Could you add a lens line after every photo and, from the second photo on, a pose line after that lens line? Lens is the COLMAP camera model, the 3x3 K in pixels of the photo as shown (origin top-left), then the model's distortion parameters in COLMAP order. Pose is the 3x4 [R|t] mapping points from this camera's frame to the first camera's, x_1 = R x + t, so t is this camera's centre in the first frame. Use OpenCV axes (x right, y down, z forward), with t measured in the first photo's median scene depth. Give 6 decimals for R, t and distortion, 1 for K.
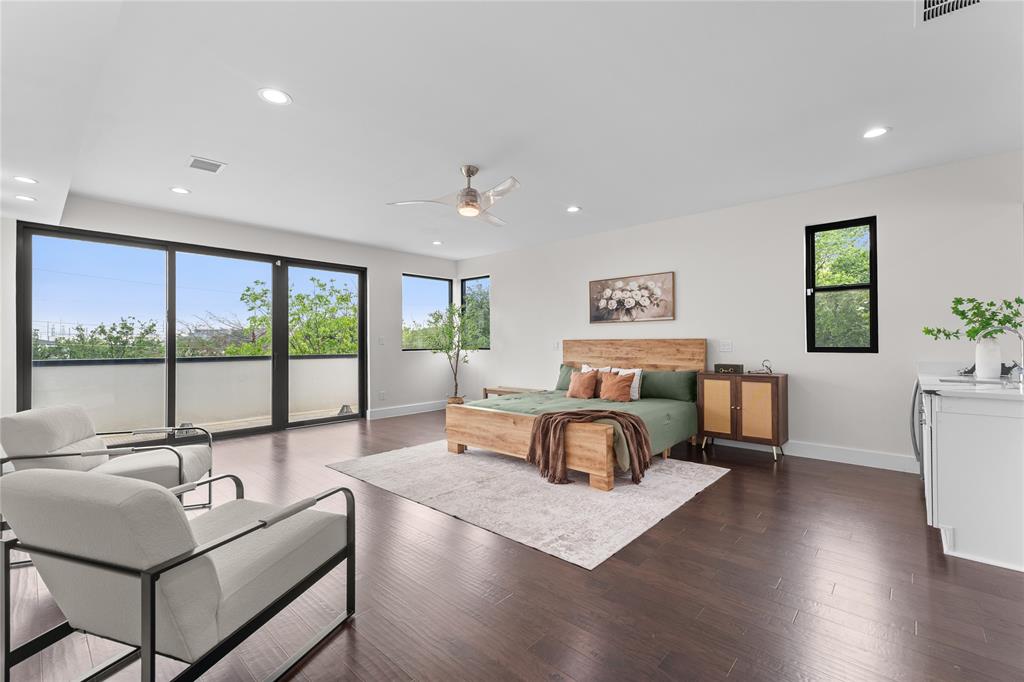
lens RADIAL K [[439.3, 0, 513.4], [0, 439.3, 337.3], [0, 0, 1]] dist [0.002385, 0.000011]
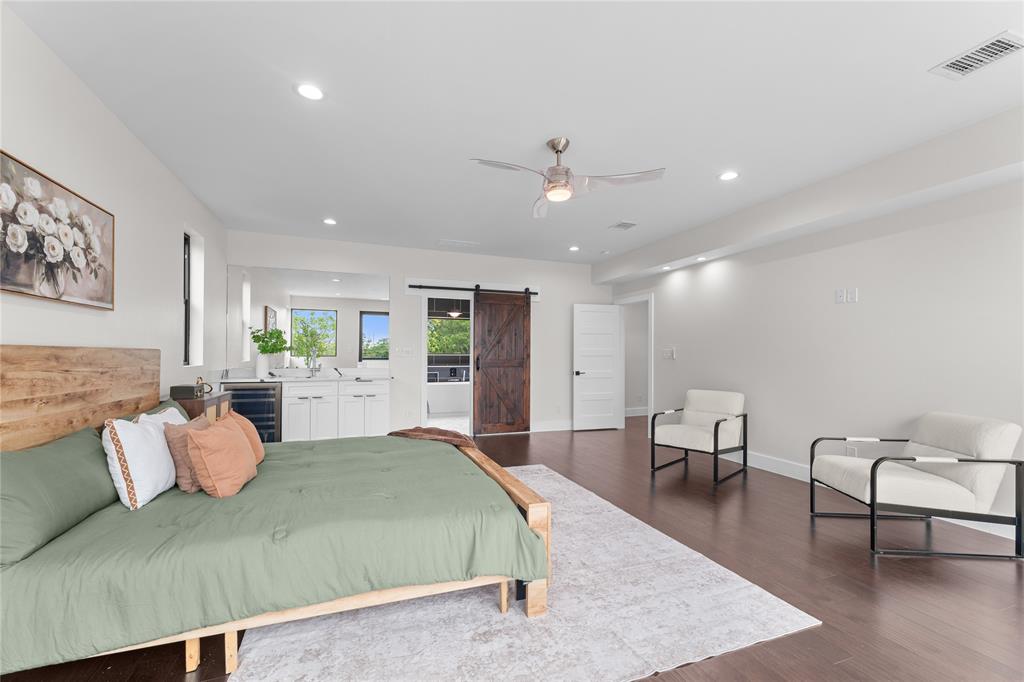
lens RADIAL K [[439.3, 0, 510.1], [0, 439.3, 350.7], [0, 0, 1]] dist [0.002385, 0.000011]
pose [[-0.886514, 0.002833, 0.462693, -0.277289], [-0.008303, 0.999723, -0.022029, 0.014442], [-0.462627, -0.023371, -0.886245, 1.229147]]
